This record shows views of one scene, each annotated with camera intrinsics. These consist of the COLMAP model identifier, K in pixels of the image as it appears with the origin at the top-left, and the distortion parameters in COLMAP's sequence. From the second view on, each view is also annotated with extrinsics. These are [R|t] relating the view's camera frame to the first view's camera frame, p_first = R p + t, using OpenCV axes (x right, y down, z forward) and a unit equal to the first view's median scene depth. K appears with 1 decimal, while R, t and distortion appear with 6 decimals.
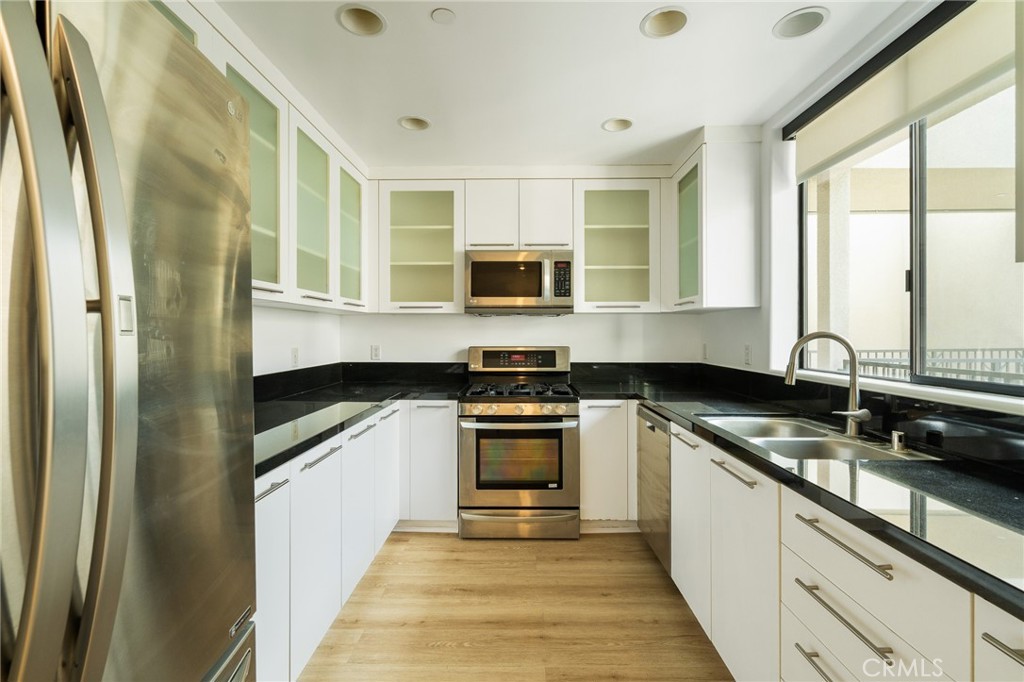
lens RADIAL K [[460.5, 0, 512.1], [0, 460.5, 333.8], [0, 0, 1]] dist [0.003455, 0.000217]
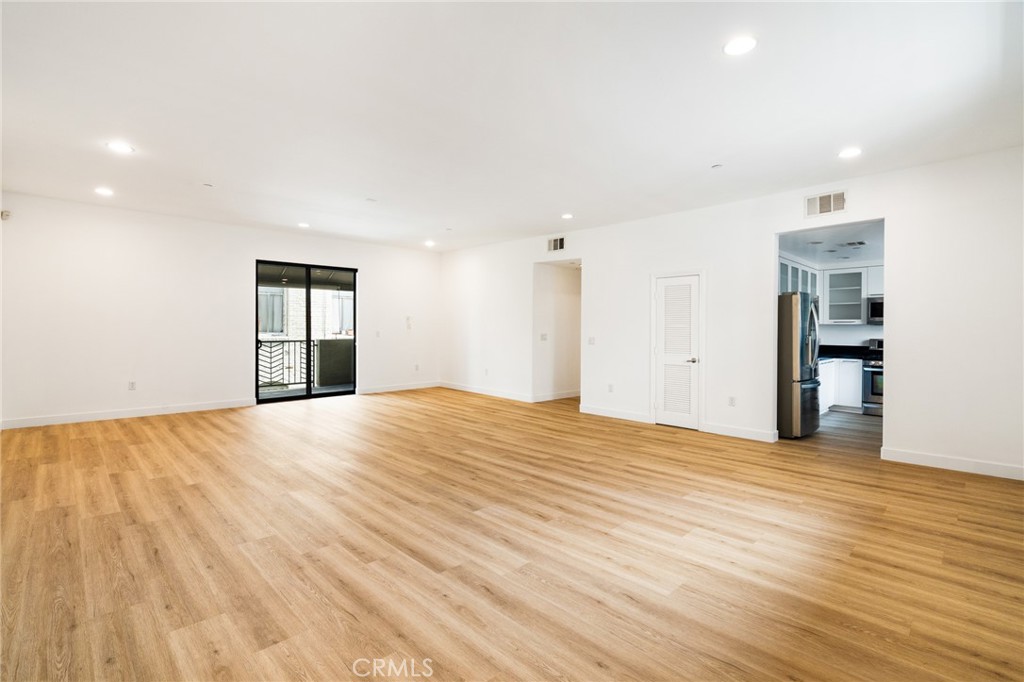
lens RADIAL K [[460.5, 0, 508.7], [0, 460.5, 335.9], [0, 0, 1]] dist [0.003455, 0.000217]
pose [[0.712796, 0.008133, -0.701324, 0.246399], [-0.006810, 0.999966, 0.004675, 0.016133], [0.701338, 0.001444, 0.712827, -1.965741]]
